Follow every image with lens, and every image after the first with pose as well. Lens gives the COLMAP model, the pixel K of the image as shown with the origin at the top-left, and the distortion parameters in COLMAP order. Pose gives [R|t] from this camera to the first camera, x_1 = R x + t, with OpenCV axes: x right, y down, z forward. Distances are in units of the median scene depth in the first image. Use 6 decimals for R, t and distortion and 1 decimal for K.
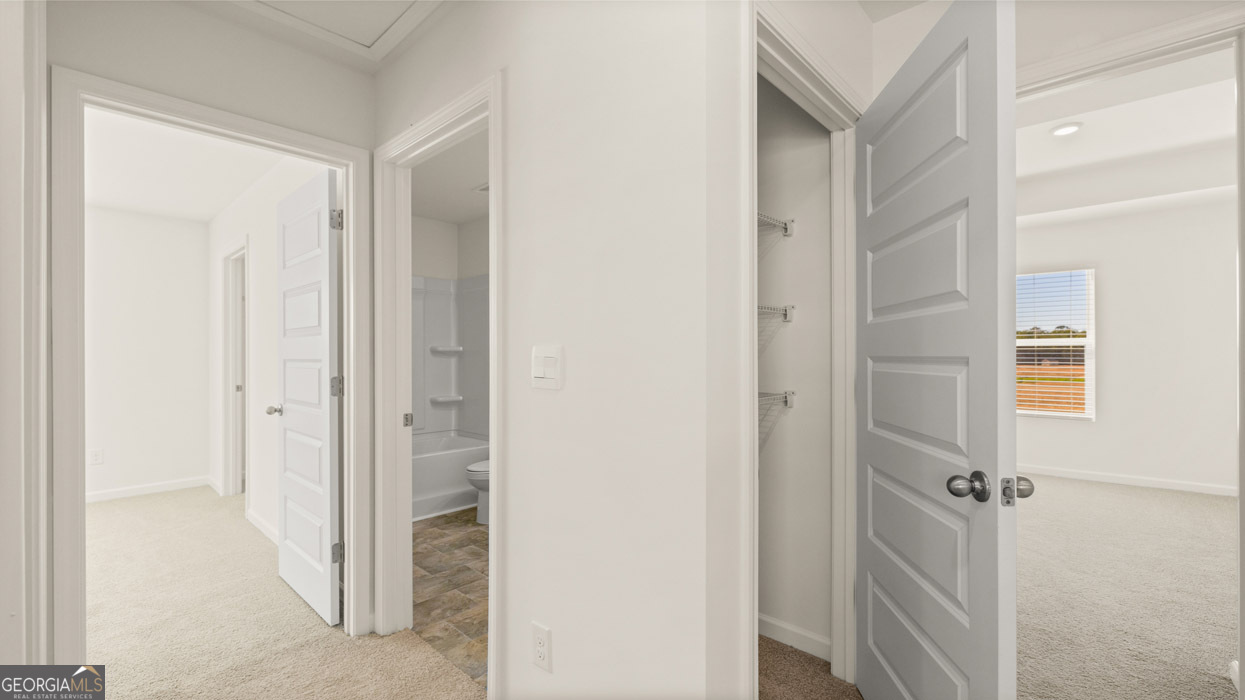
lens RADIAL K [[519.6, 0, 621.9], [0, 519.6, 343.2], [0, 0, 1]] dist [-0.002711, -0.000402]
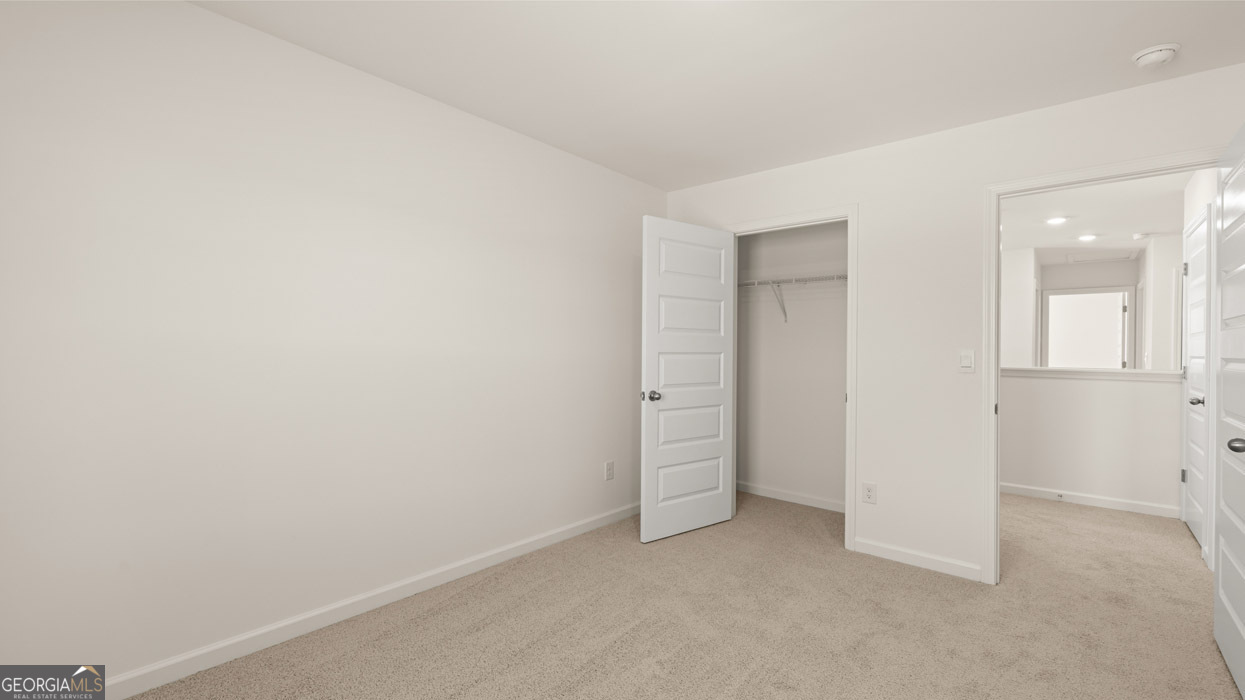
lens RADIAL K [[519.6, 0, 621.9], [0, 519.6, 343.2], [0, 0, 1]] dist [-0.002711, -0.000402]
pose [[0.063942, 0.003721, -0.997947, 0.540993], [-0.000766, 0.999993, 0.003679, -0.011453], [0.997953, 0.000529, 0.063945, -0.502821]]
